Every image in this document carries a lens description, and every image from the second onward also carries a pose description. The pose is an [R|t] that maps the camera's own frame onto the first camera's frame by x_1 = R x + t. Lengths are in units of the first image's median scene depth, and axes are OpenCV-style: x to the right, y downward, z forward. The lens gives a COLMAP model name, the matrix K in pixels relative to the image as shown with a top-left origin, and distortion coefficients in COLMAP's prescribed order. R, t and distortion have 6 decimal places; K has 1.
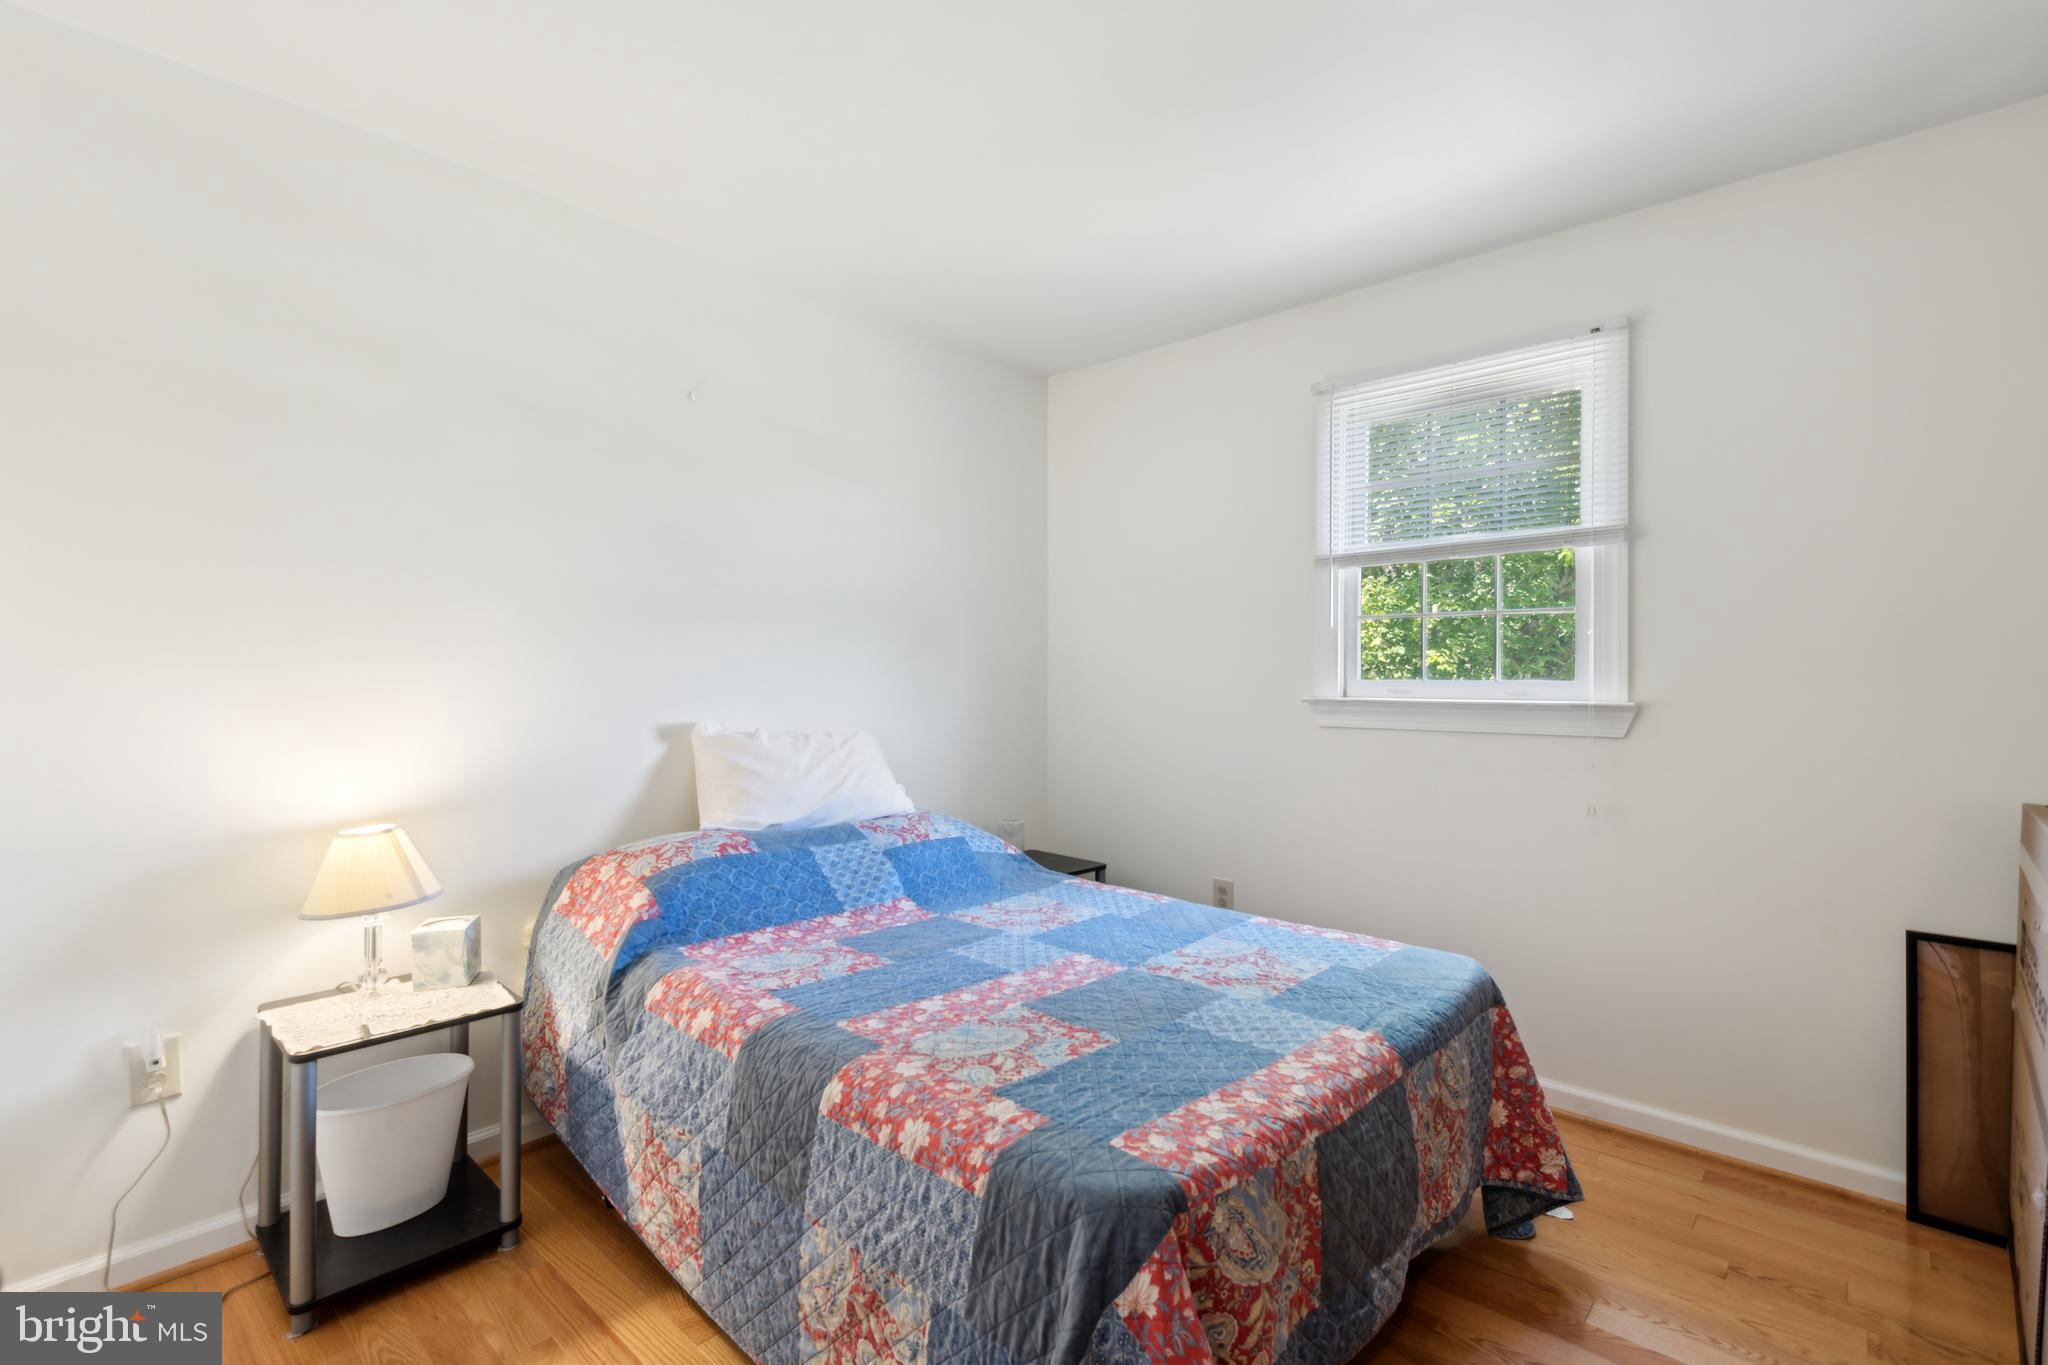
lens RADIAL K [[941.4, 0, 1017.8], [0, 941.4, 675.6], [0, 0, 1]] dist [0.011323, -0.001449]
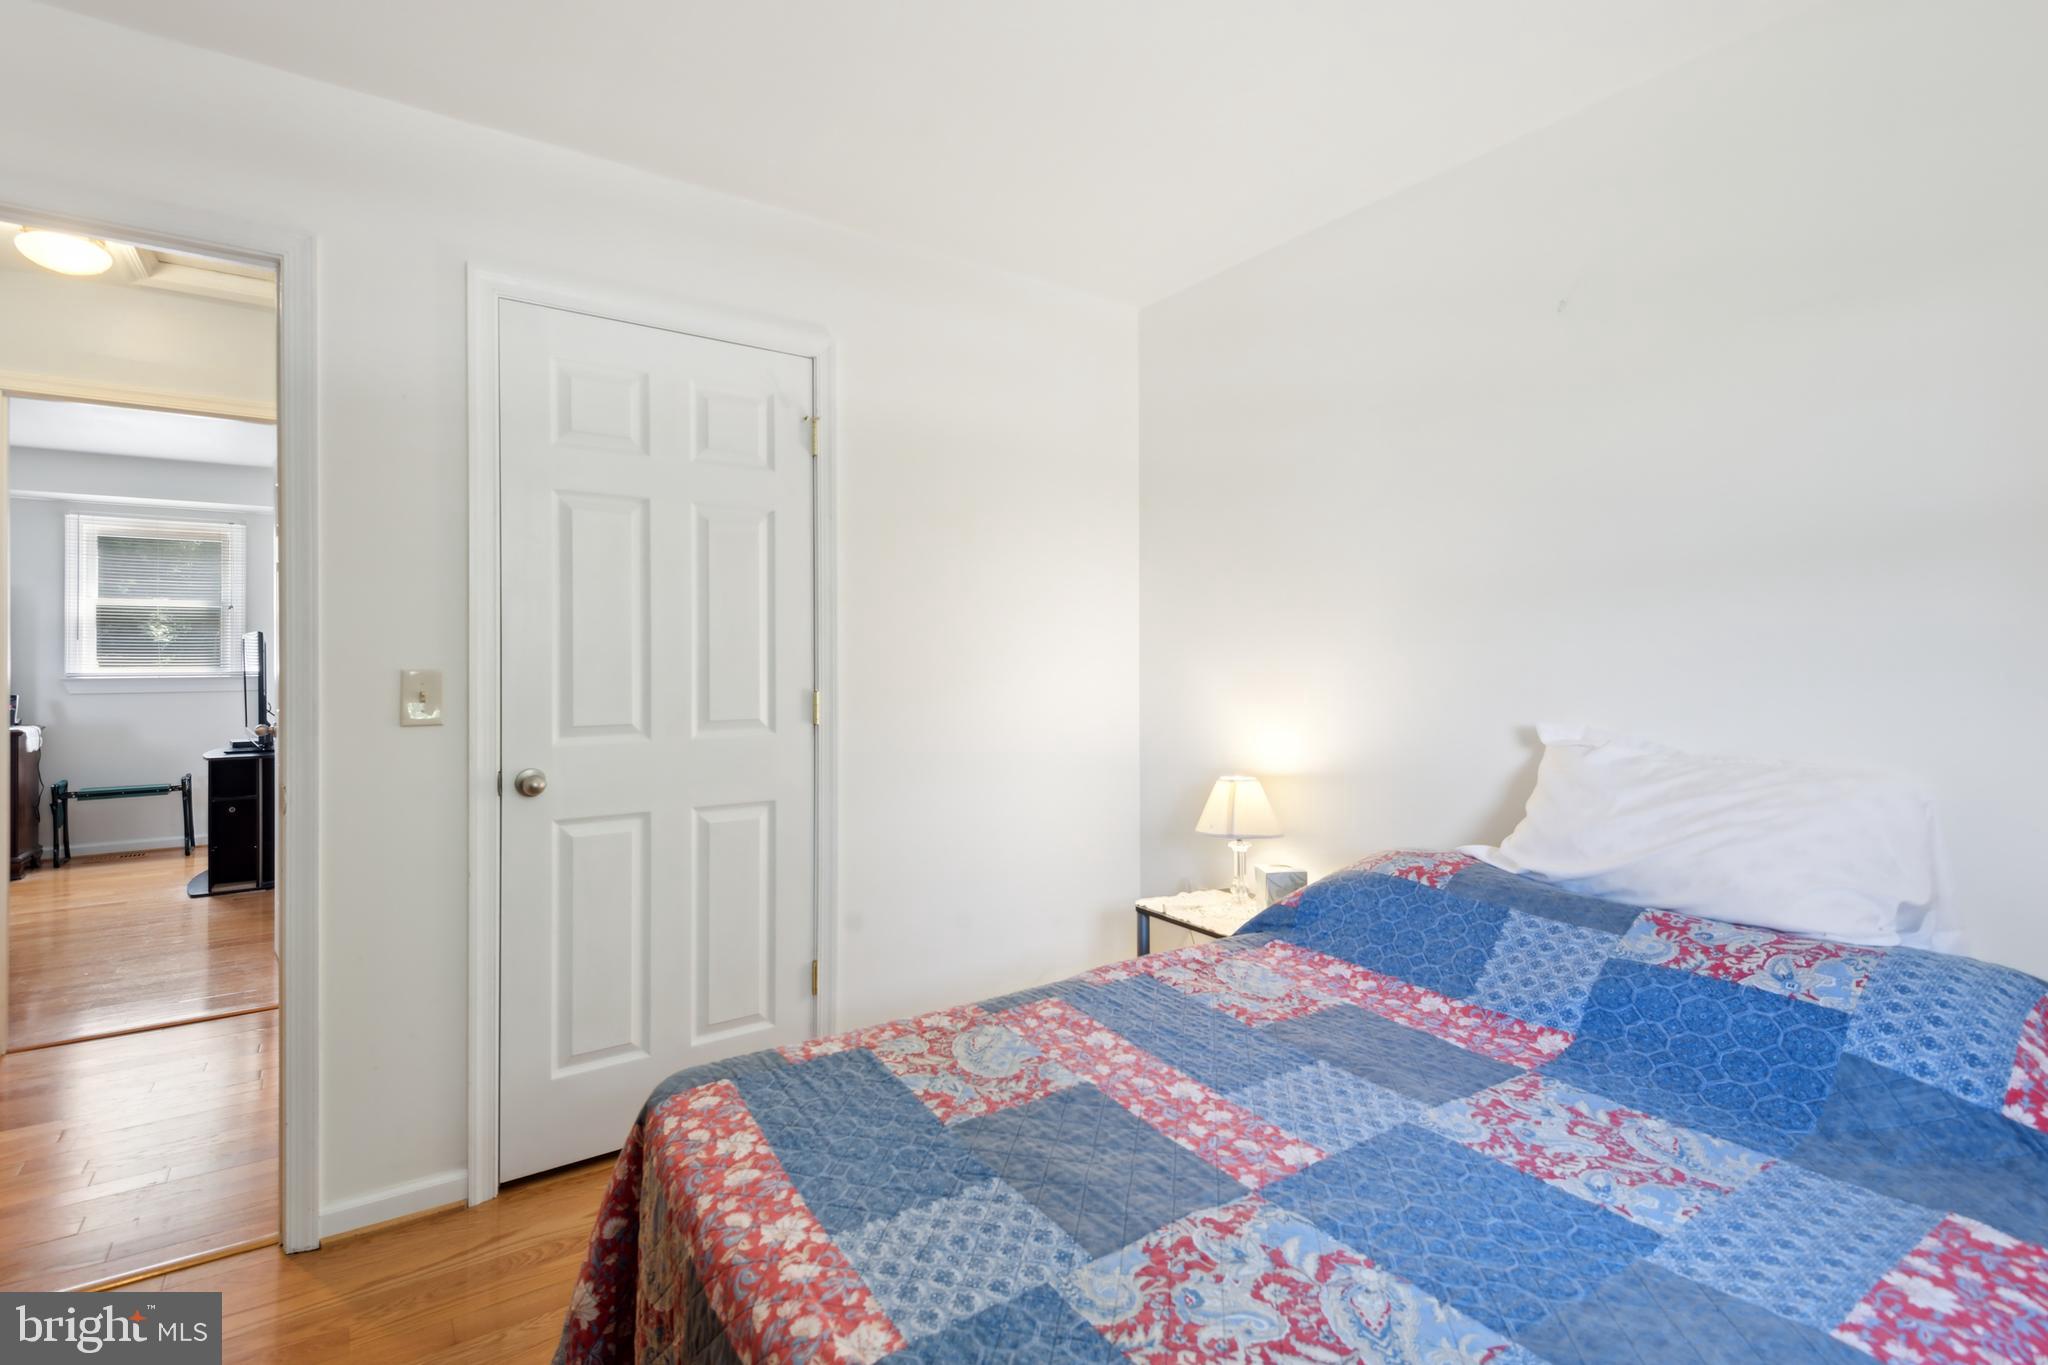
lens RADIAL K [[941.4, 0, 1009.8], [0, 941.4, 668.6], [0, 0, 1]] dist [0.011323, -0.001449]
pose [[-0.206590, 0.012995, -0.978341, 0.784111], [-0.008648, 0.999848, 0.015107, -0.012933], [0.978389, 0.011582, -0.206447, 1.082152]]
